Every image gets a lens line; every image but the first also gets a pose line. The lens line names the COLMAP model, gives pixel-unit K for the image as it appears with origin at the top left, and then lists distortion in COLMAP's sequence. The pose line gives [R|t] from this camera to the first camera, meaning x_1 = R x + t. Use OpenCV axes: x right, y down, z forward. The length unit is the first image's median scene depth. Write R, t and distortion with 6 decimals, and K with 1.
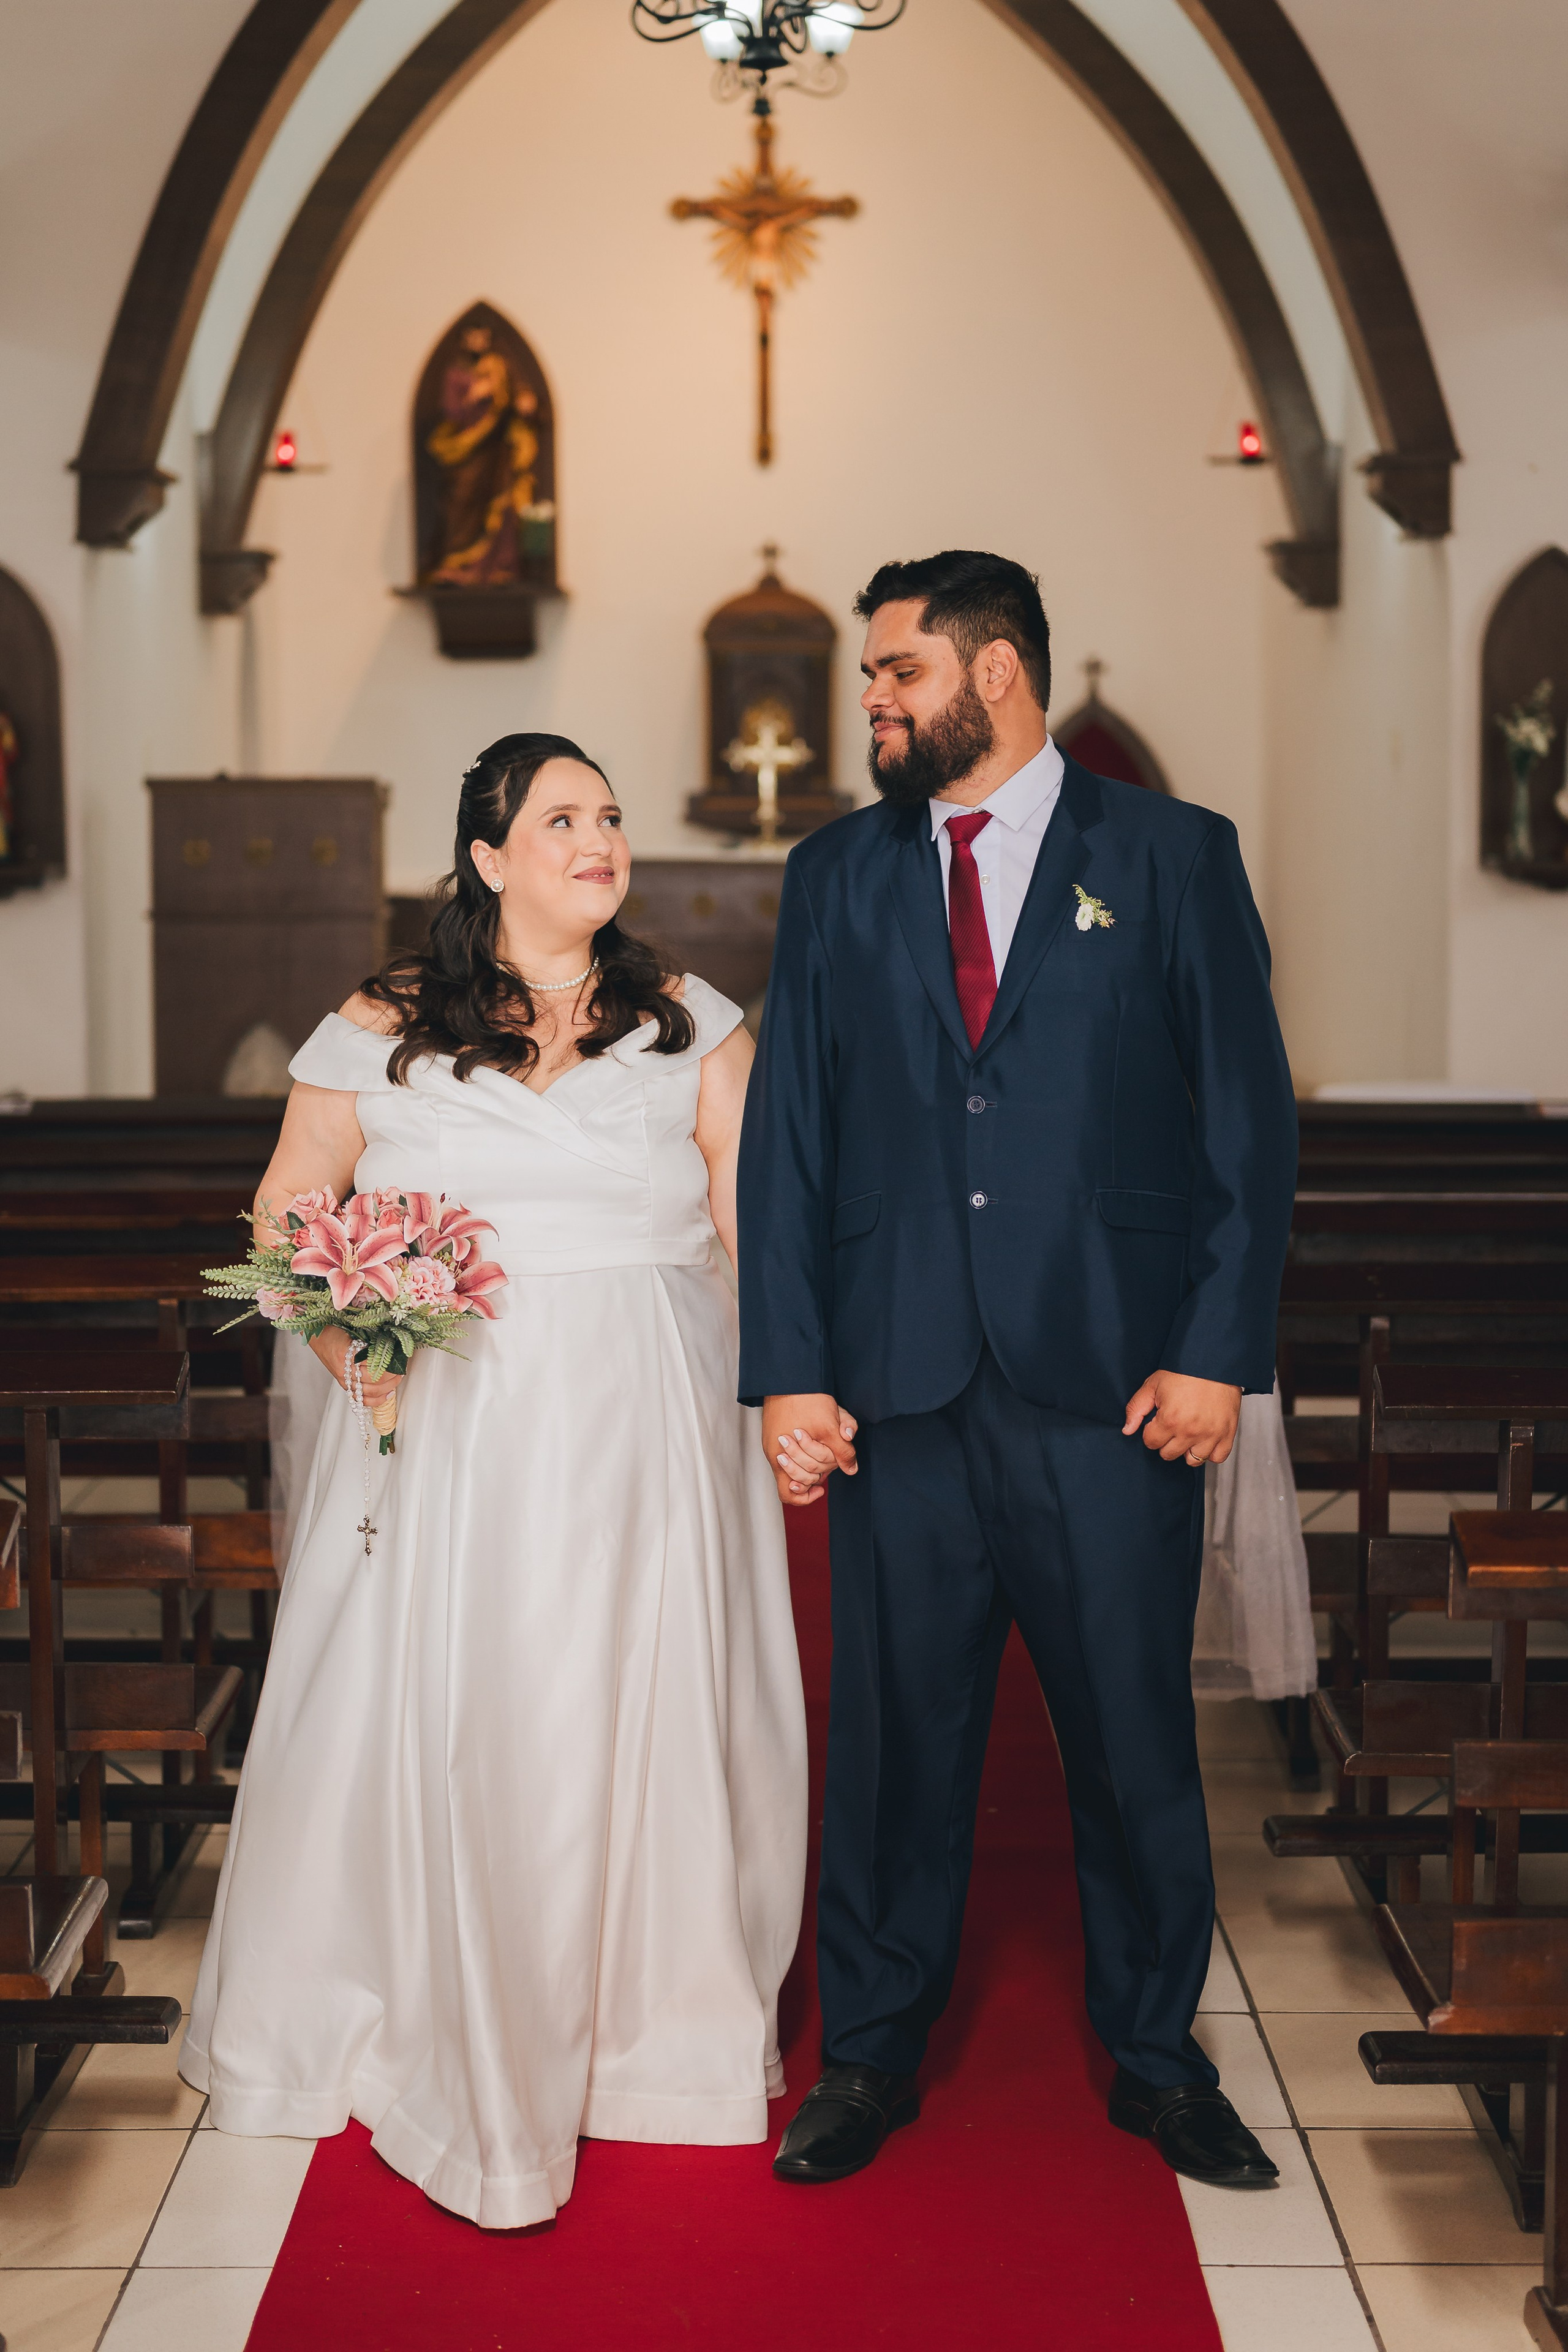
lens RADIAL K [[3818.2, 0, 713.6], [0, 3818.2, 1116.8], [0, 0, 1]] dist [-0.000862, 0.000000]
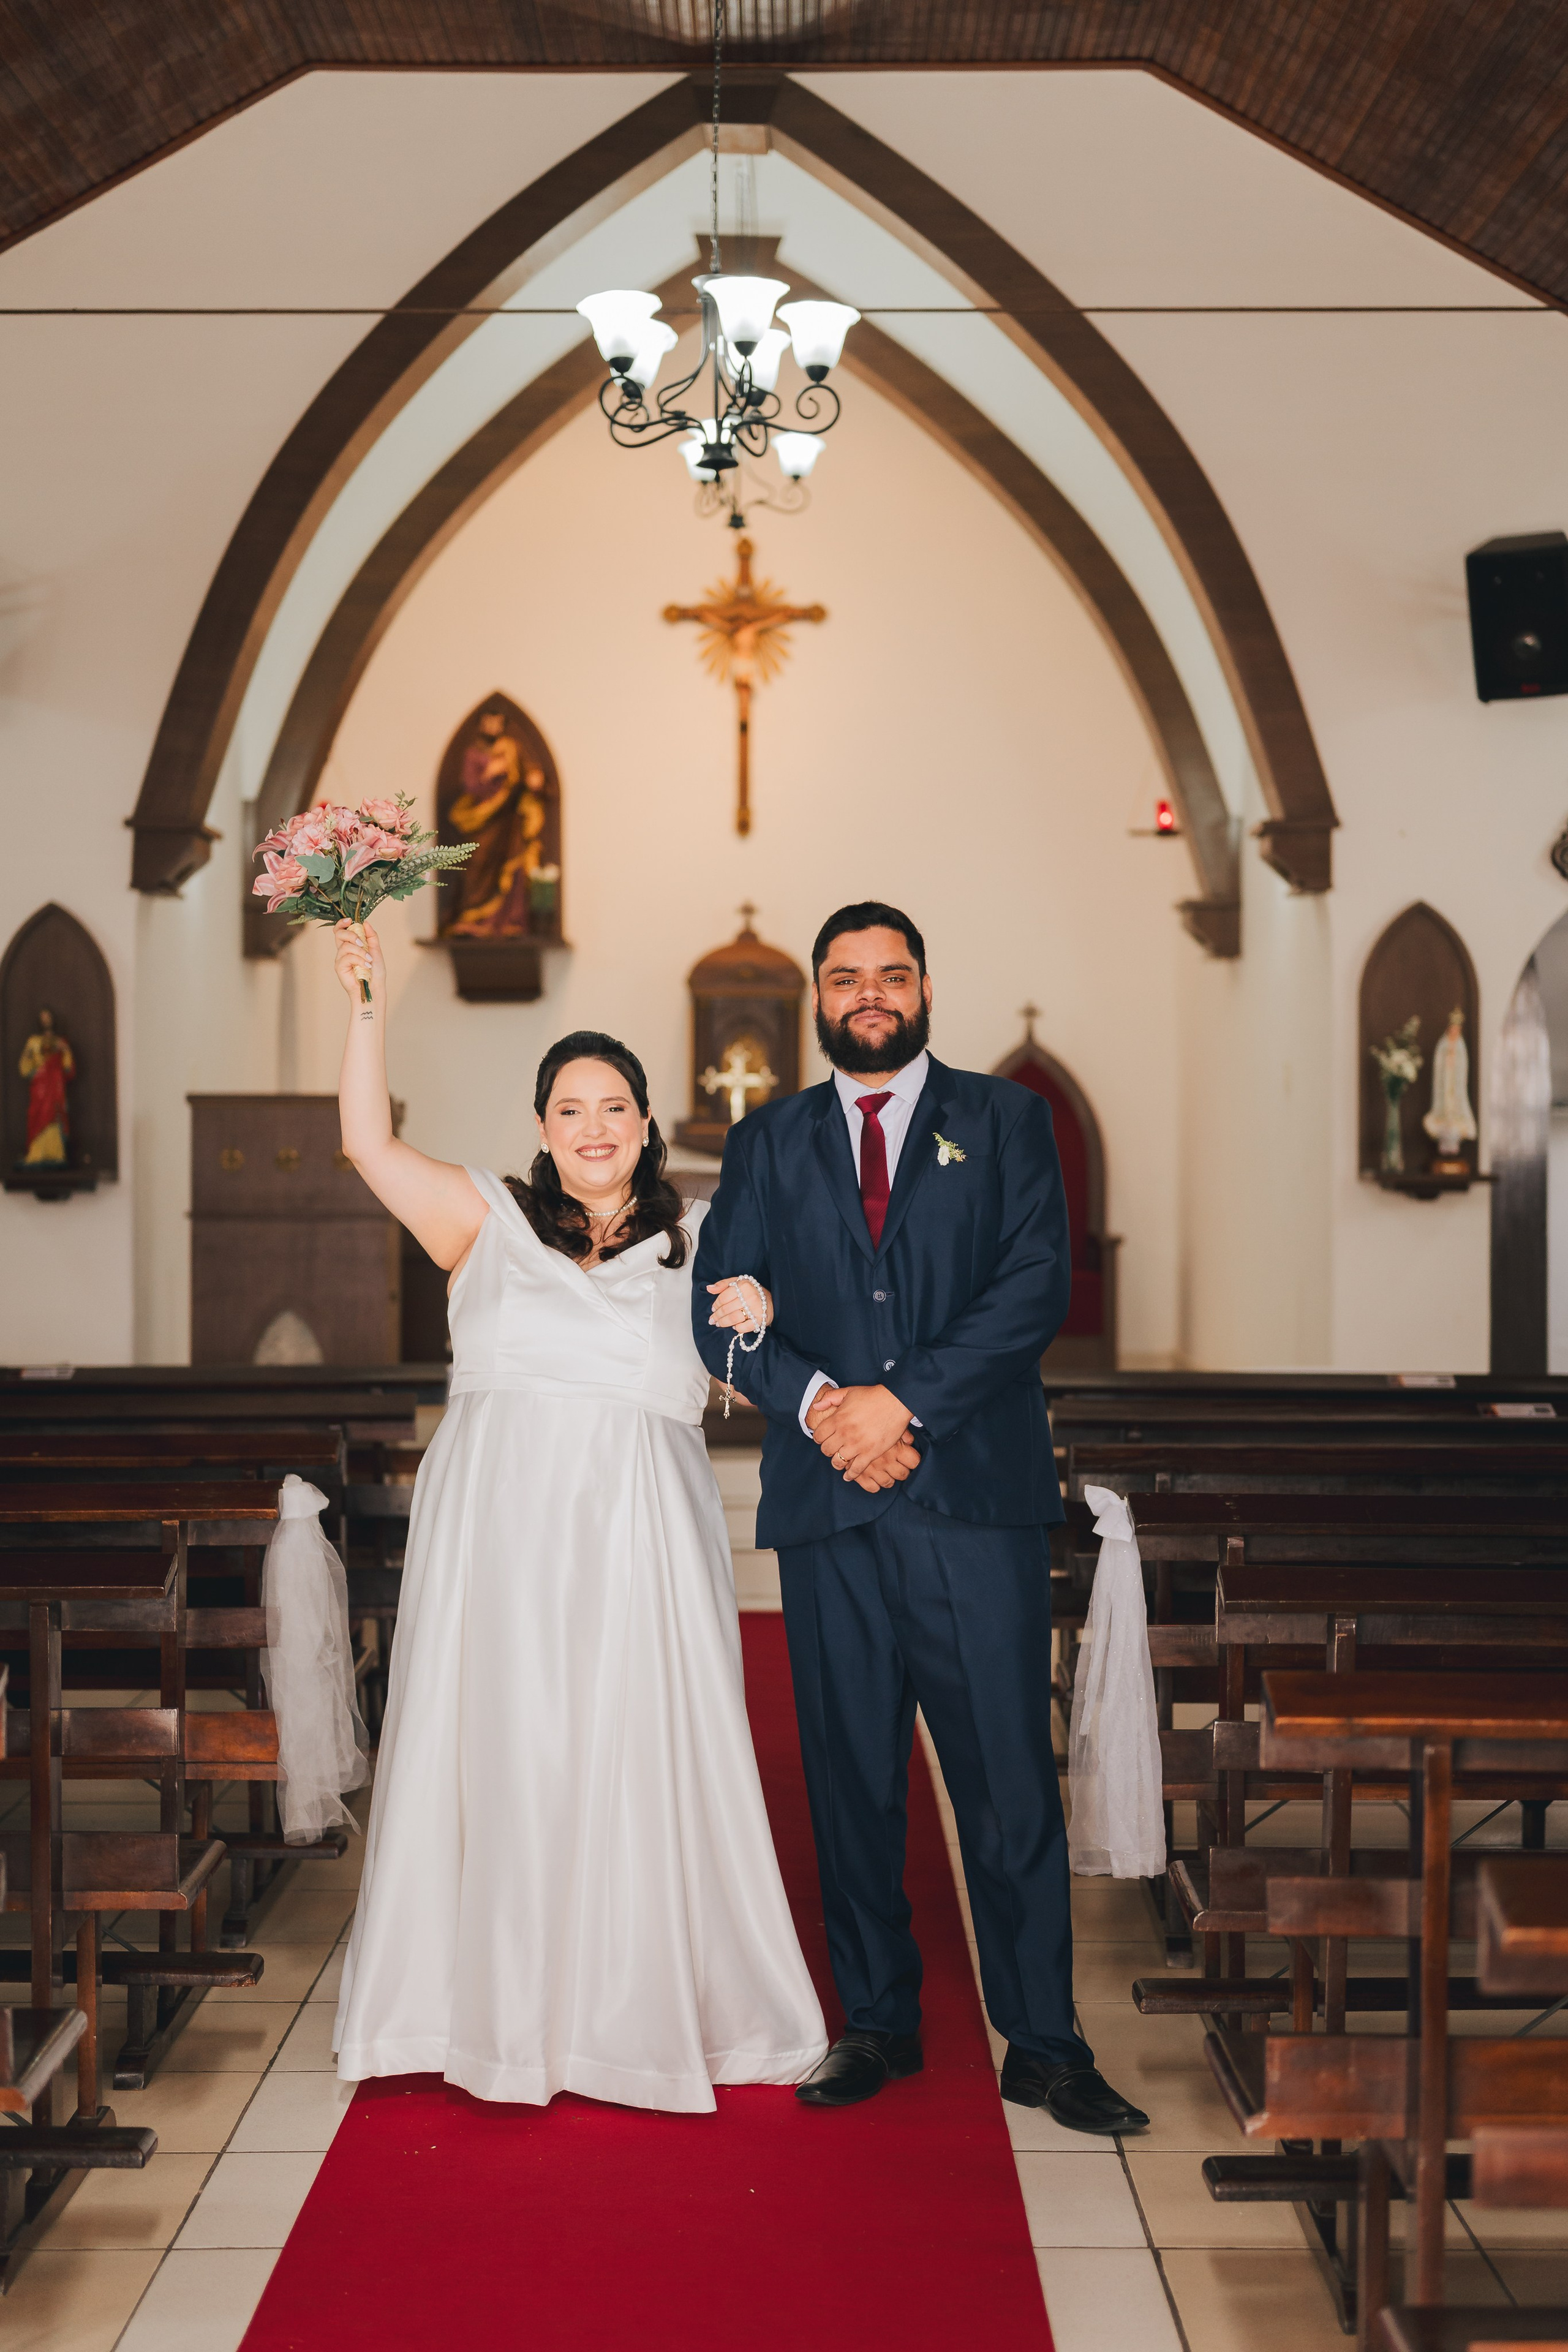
lens RADIAL K [[3371.7, 0, 774.8], [0, 3371.7, 1211.8], [0, 0, 1]] dist [-0.003718, 0.000000]
pose [[0.999823, 0.005550, 0.017973, 0.007099], [-0.004412, 0.998020, -0.062740, 0.007410], [-0.018286, 0.062649, 0.997868, -0.002490]]
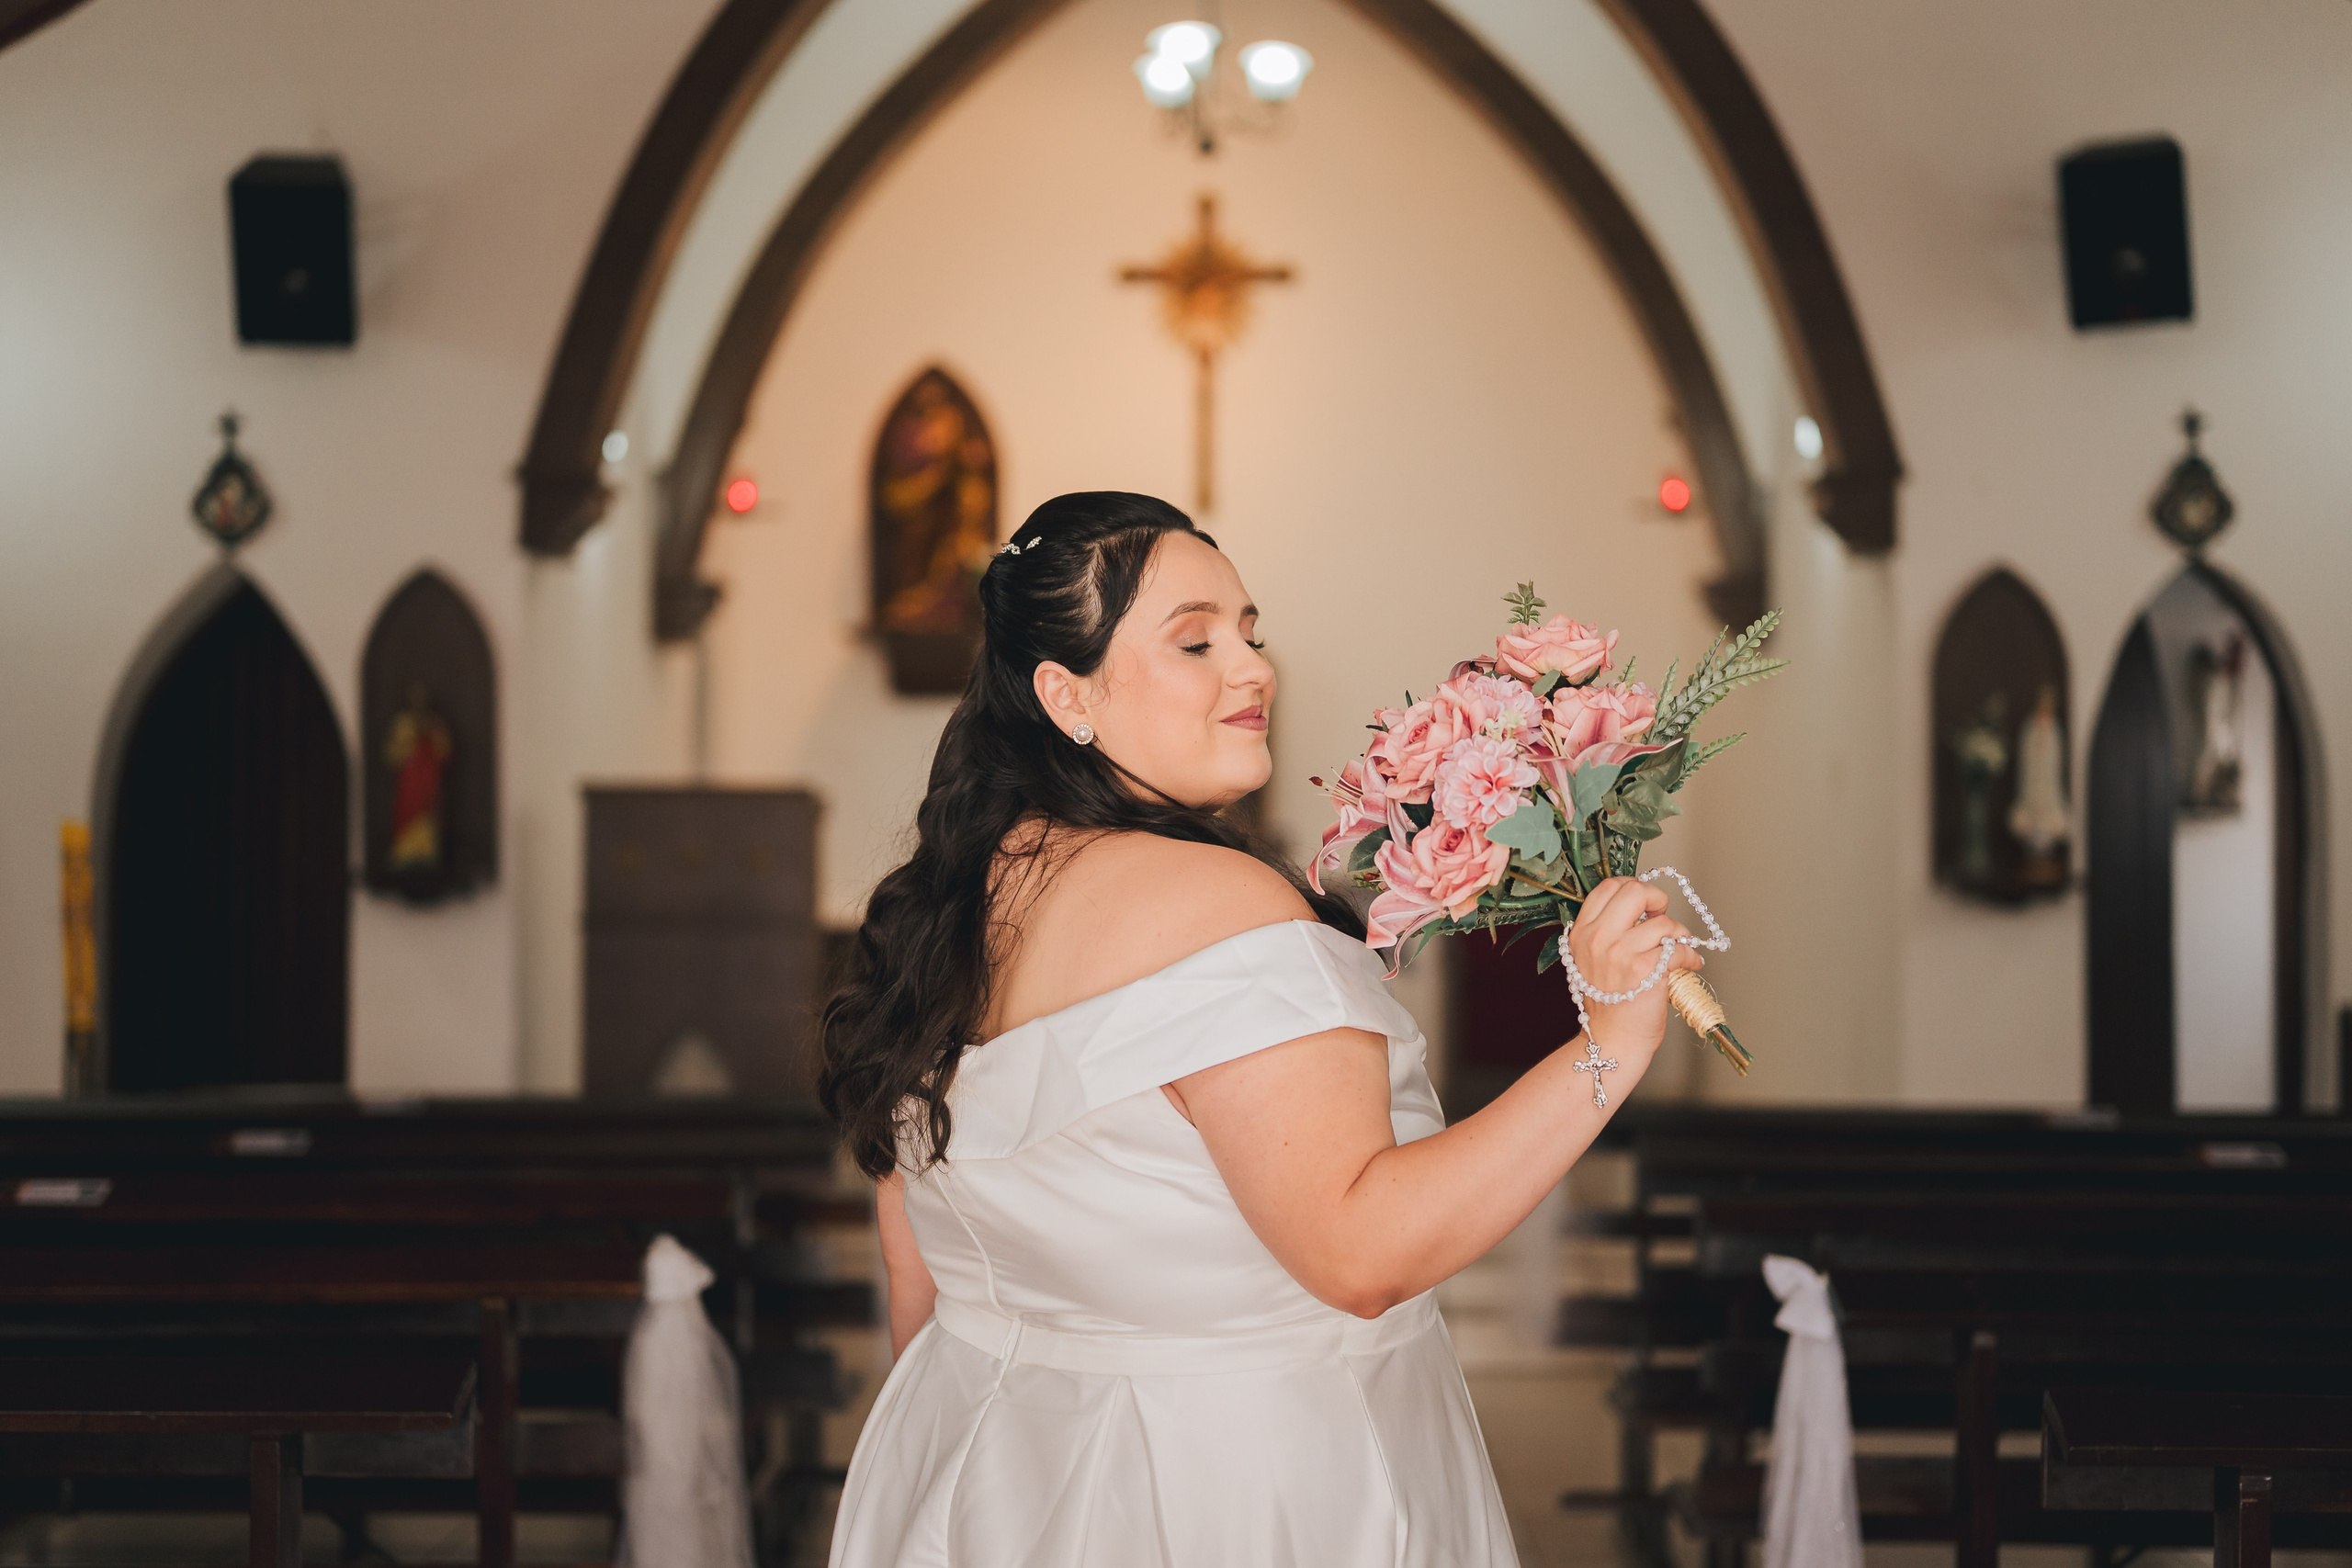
lens RADIAL K [[3457.3, 0, 1160.3], [0, 3457.3, 780.8], [0, 0, 1]] dist [-0.012466, 0.000000]
pose [[0.999964, 0.007978, 0.002989, -0.001213], [-0.007598, 0.993829, -0.110661, 0.007133], [-0.003853, 0.110635, 0.993854, 0.099969]]
